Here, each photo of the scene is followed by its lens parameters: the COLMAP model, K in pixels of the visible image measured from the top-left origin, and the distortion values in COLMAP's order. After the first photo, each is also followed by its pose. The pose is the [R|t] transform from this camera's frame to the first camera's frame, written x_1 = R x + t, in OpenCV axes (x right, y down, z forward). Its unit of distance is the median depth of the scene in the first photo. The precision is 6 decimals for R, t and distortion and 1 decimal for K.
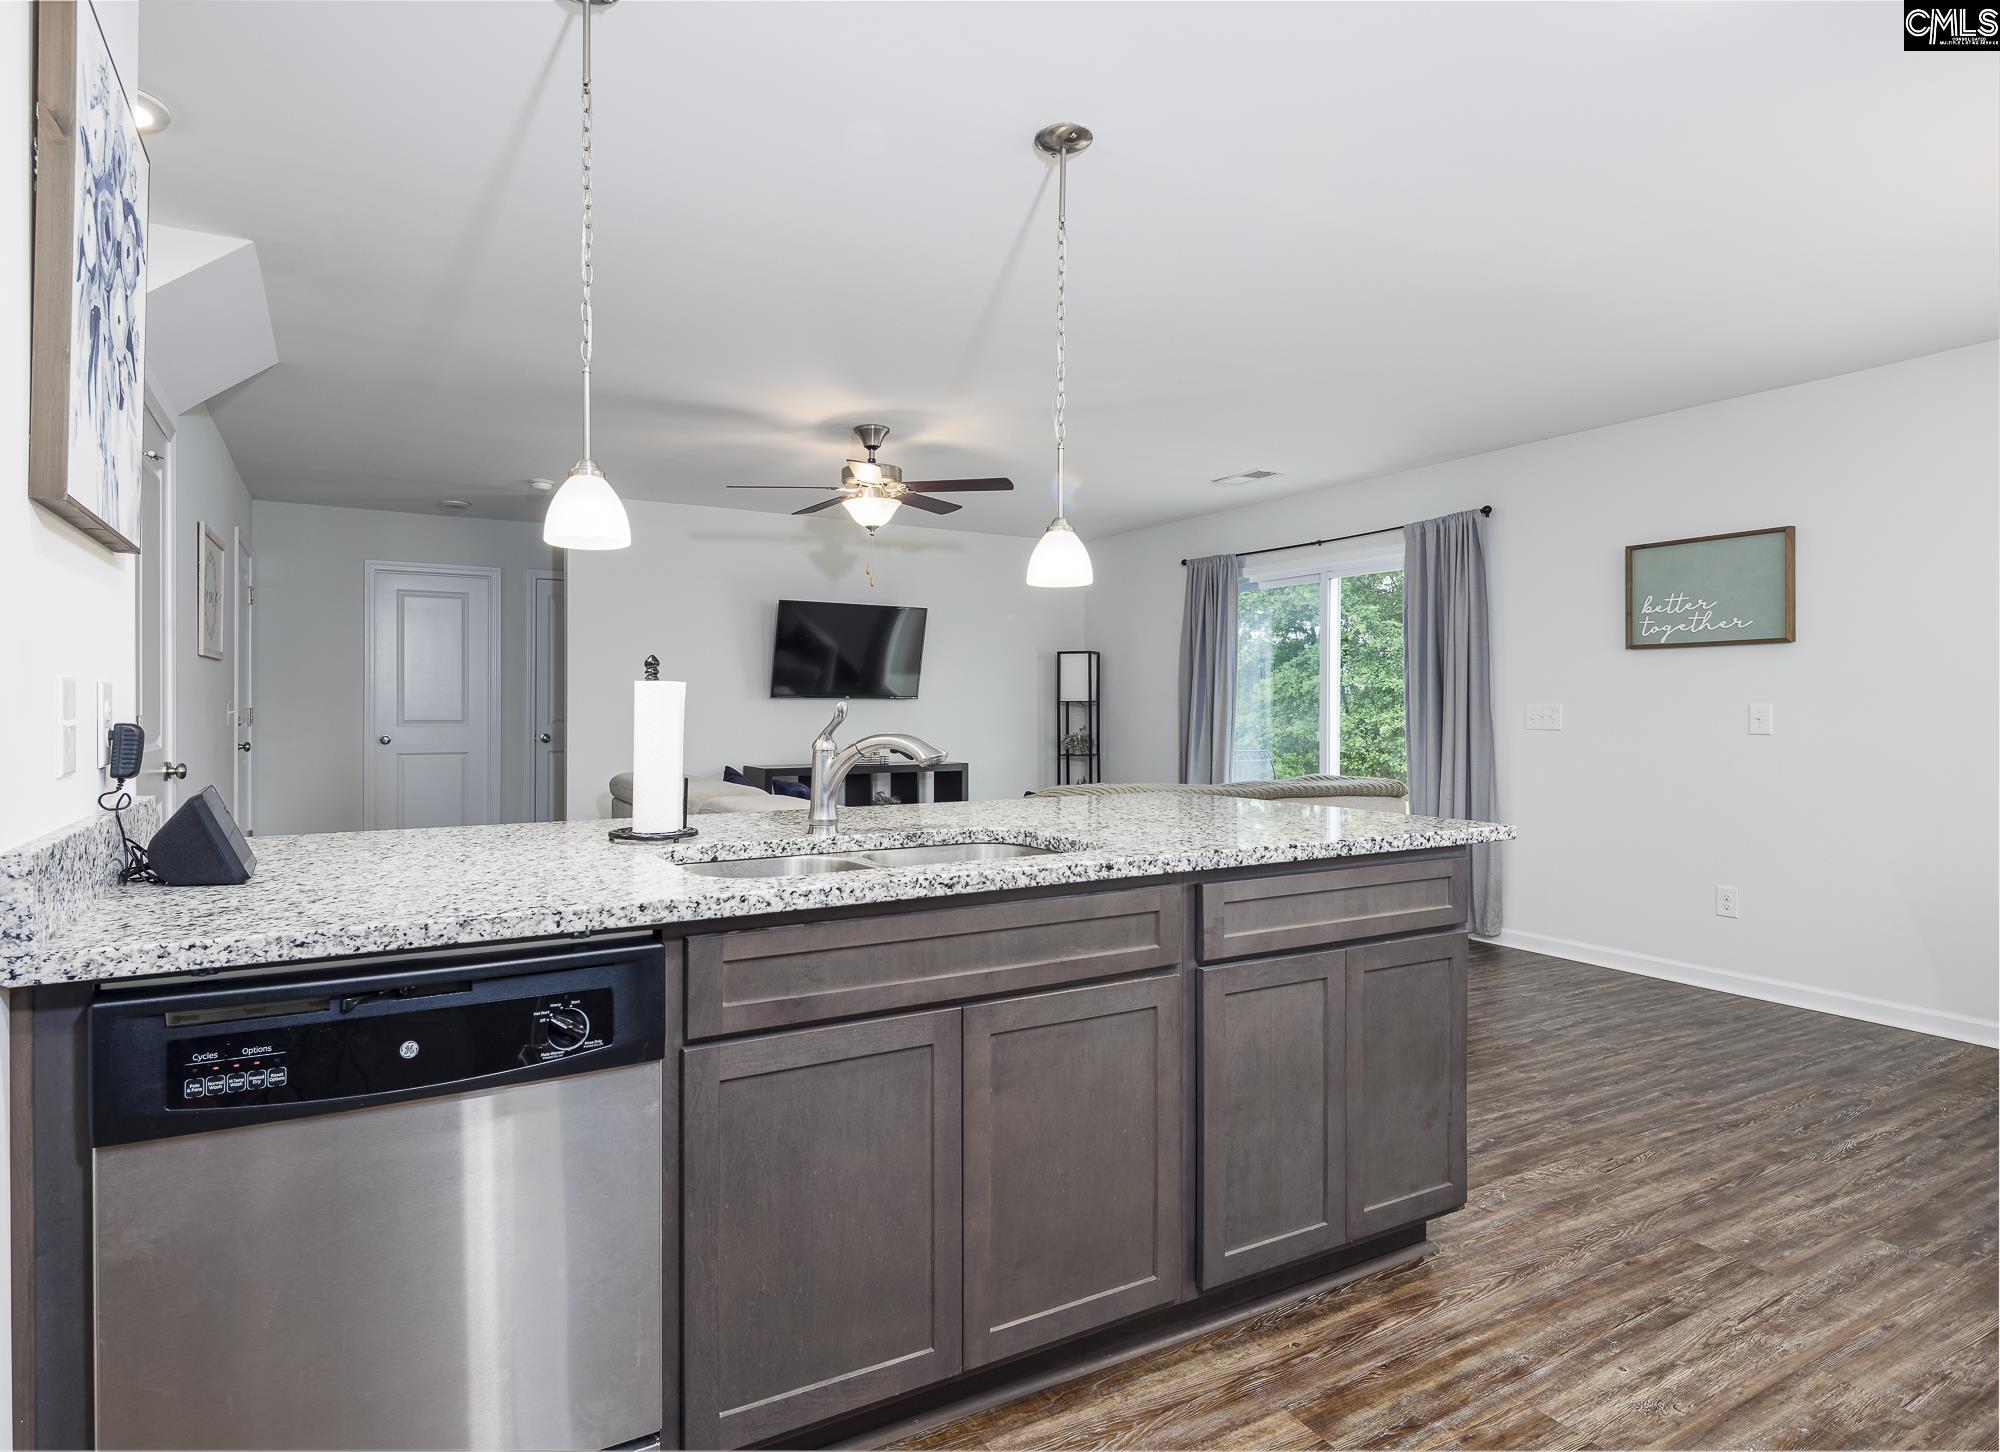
lens RADIAL K [[1055.2, 0, 892.5], [0, 1055.2, 710.8], [0, 0, 1]] dist [0.001916, -0.002851]
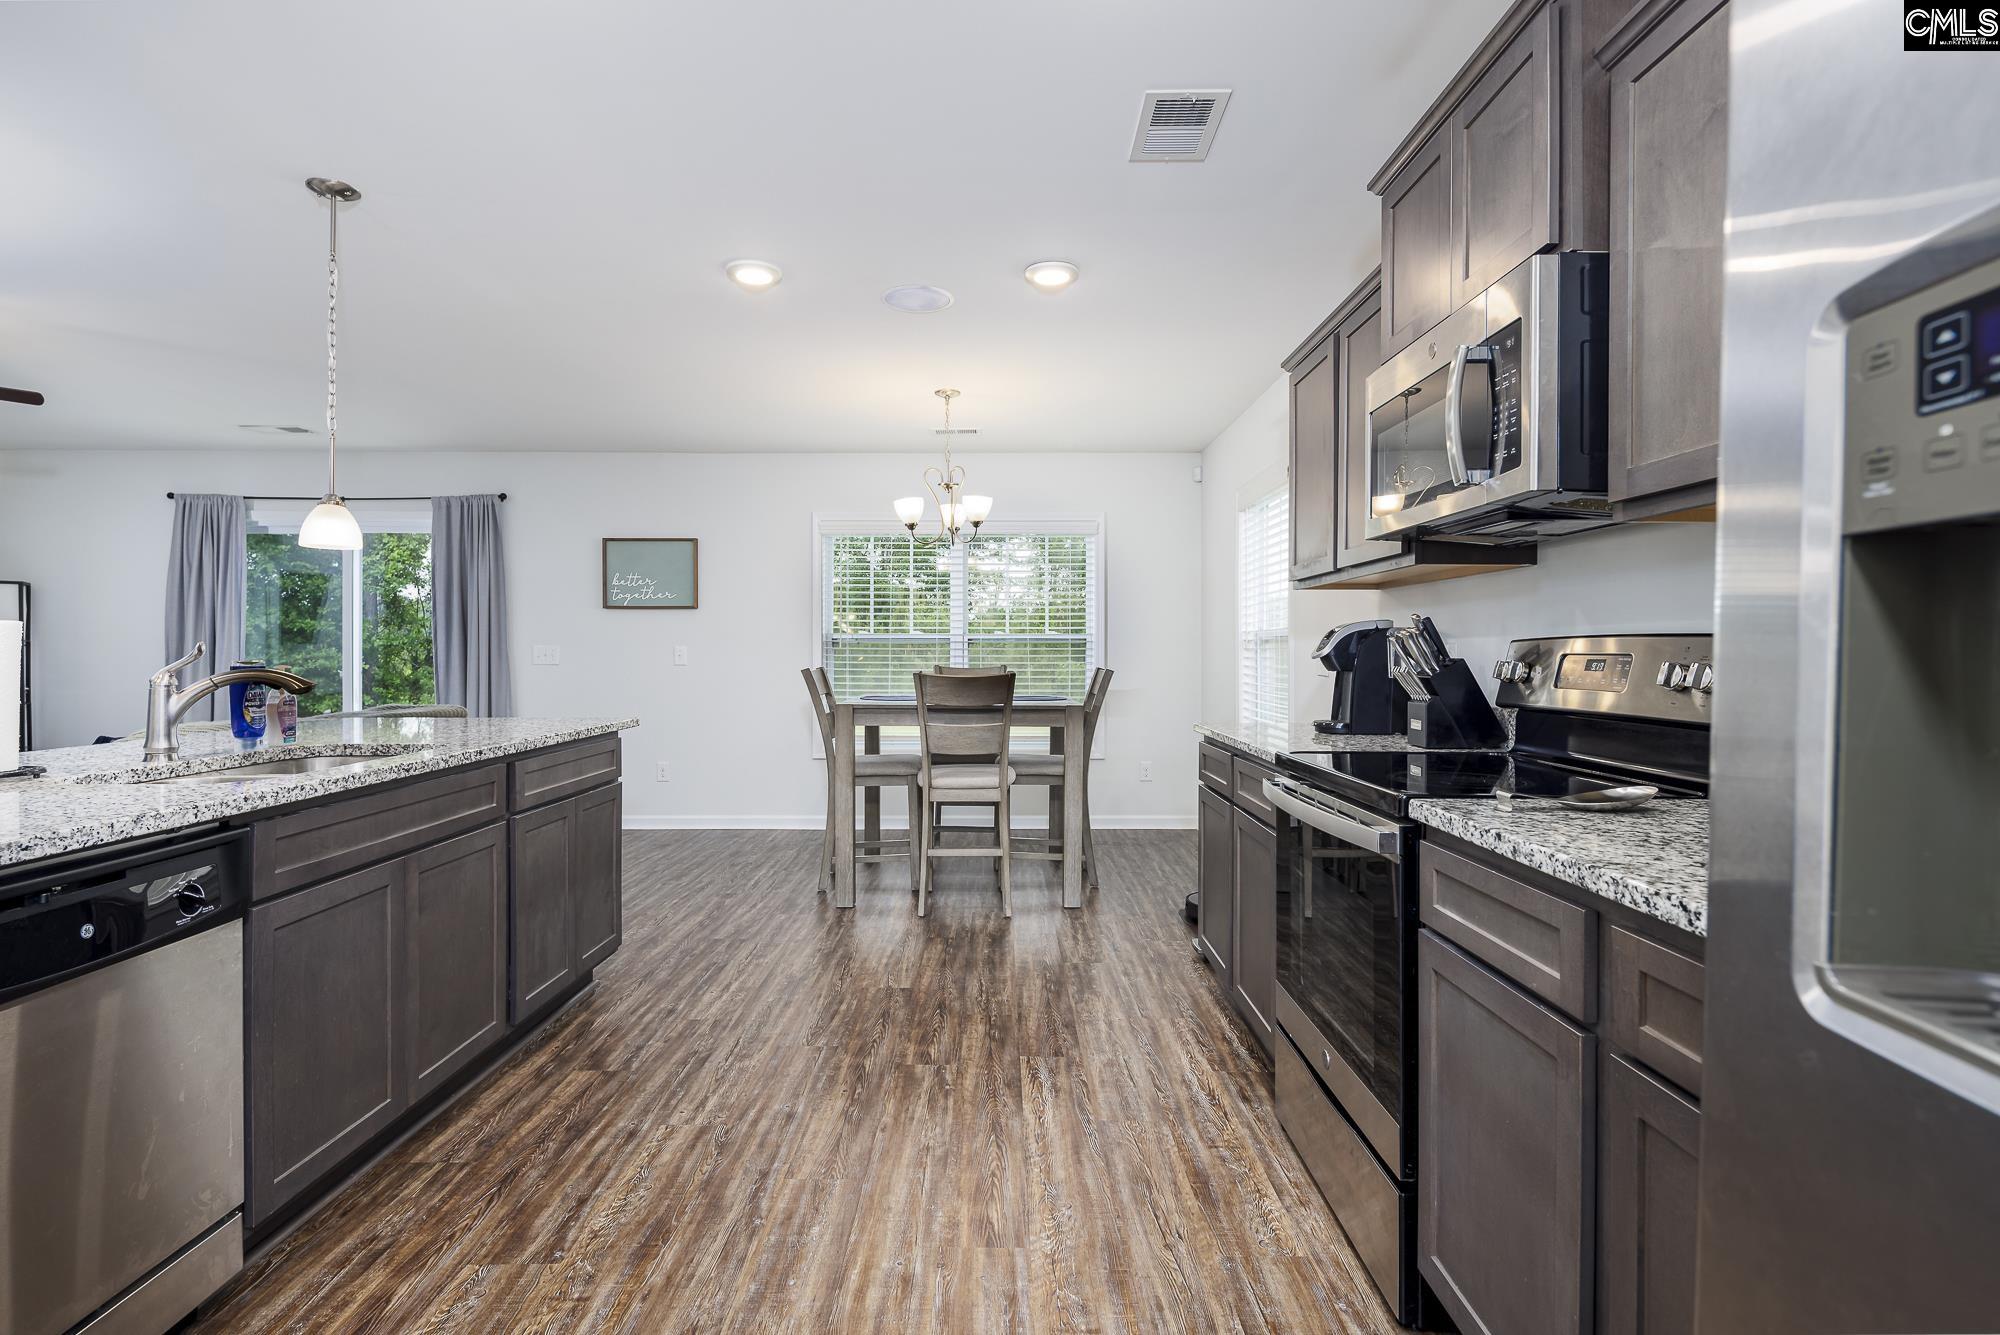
lens RADIAL K [[980.2, 0, 1008.1], [0, 980.2, 658.4], [0, 0, 1]] dist [0.001379, -0.000417]
pose [[0.456236, -0.007971, 0.889823, -0.633045], [0.002130, 0.999967, 0.007865, 0.002634], [-0.889857, -0.001693, 0.456237, -0.287389]]
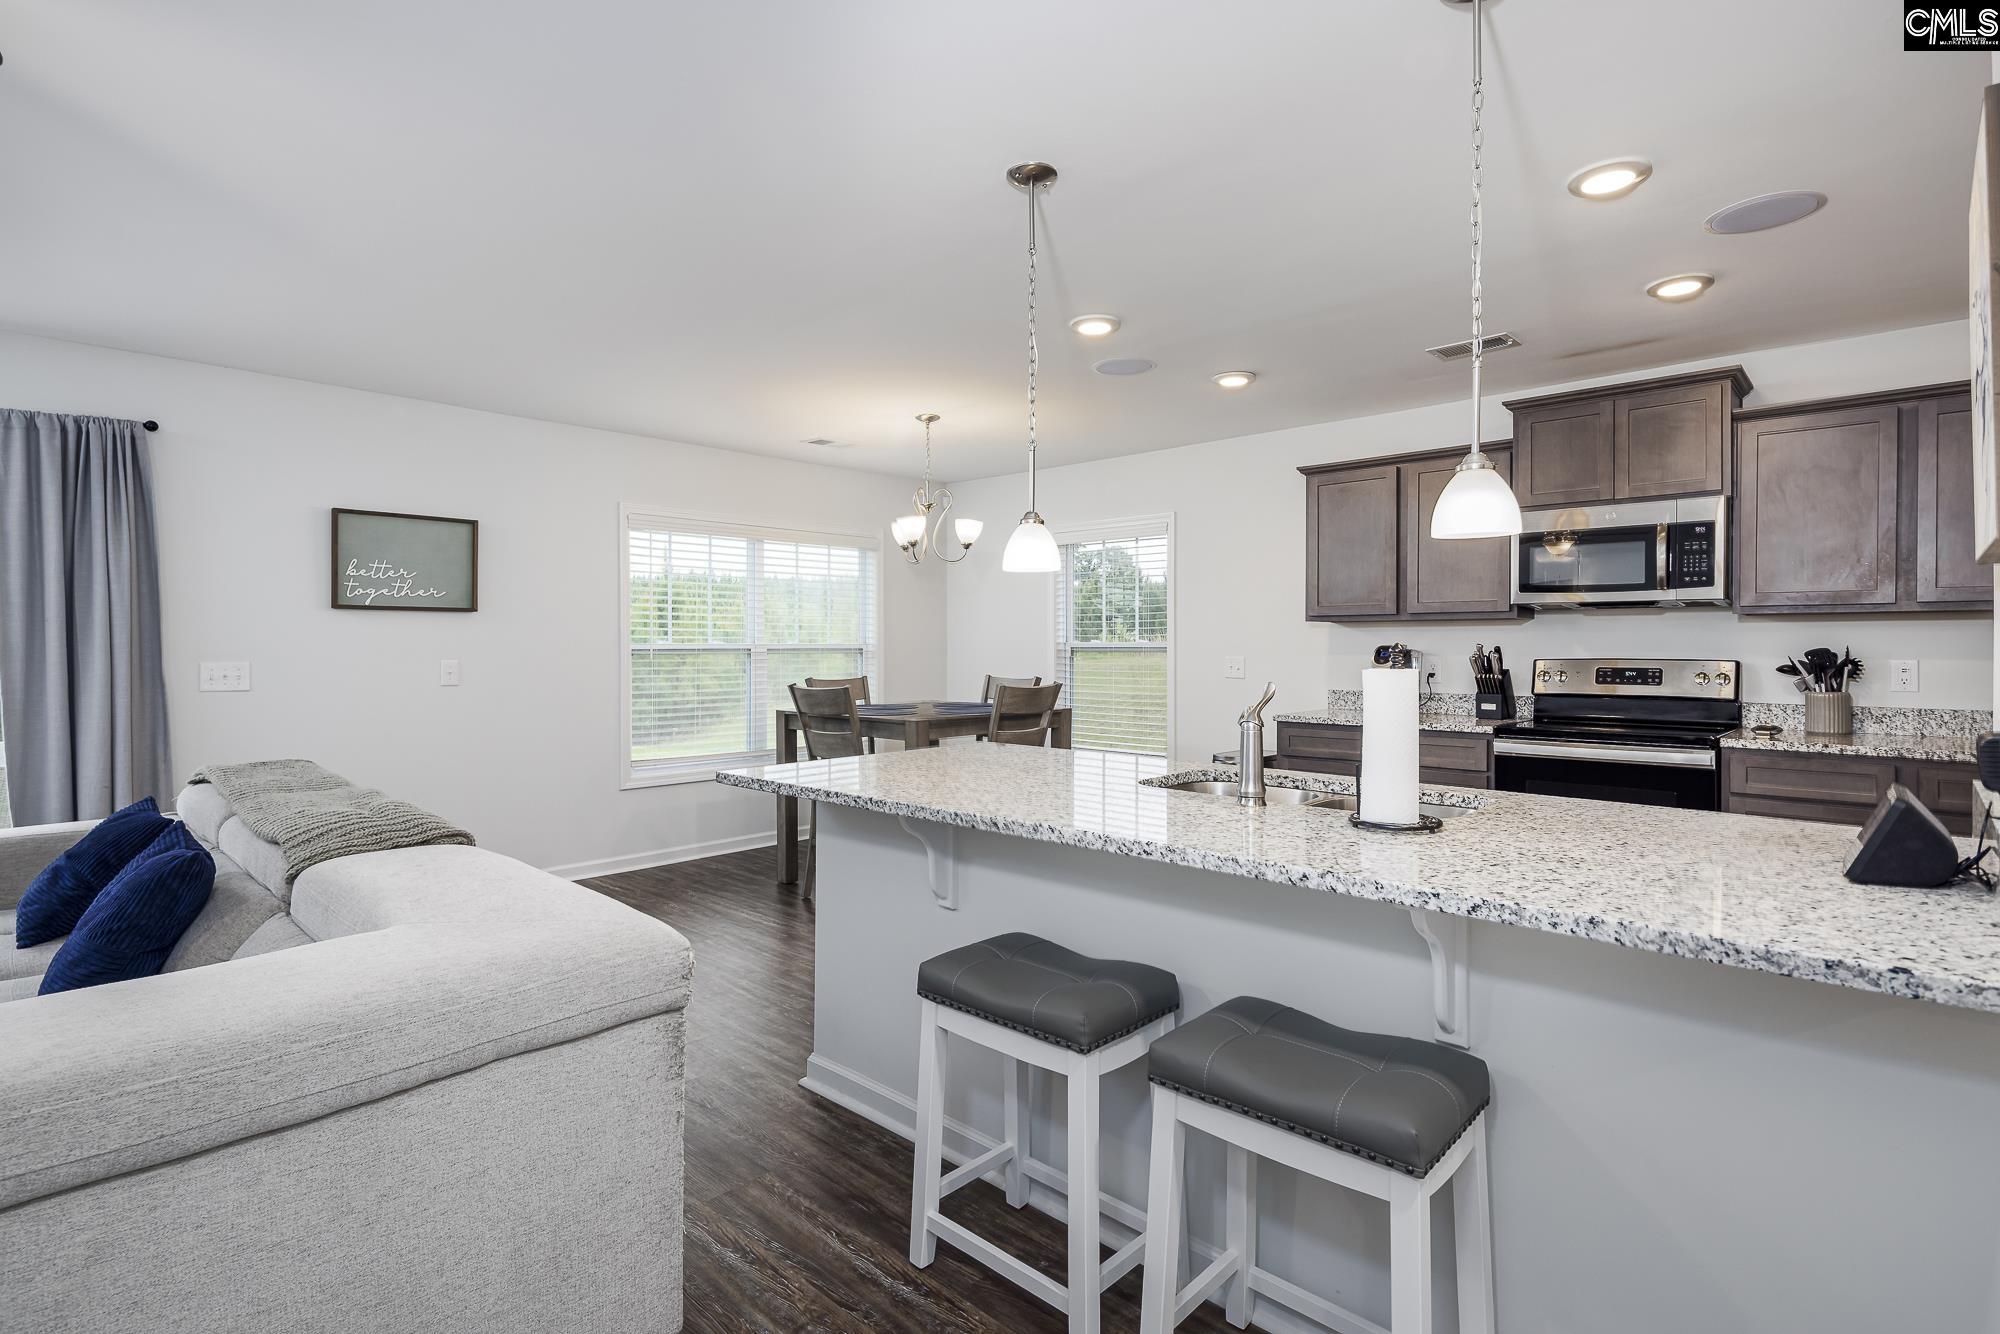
lens RADIAL K [[971.1, 0, 991.2], [0, 971.1, 656.3], [0, 0, 1]] dist [0.000624, -0.000117]
pose [[-0.302243, -0.012296, 0.953152, -0.996956], [0.001833, 0.999907, 0.013480, -0.057075], [-0.953229, 0.005822, -0.302192, 1.676901]]
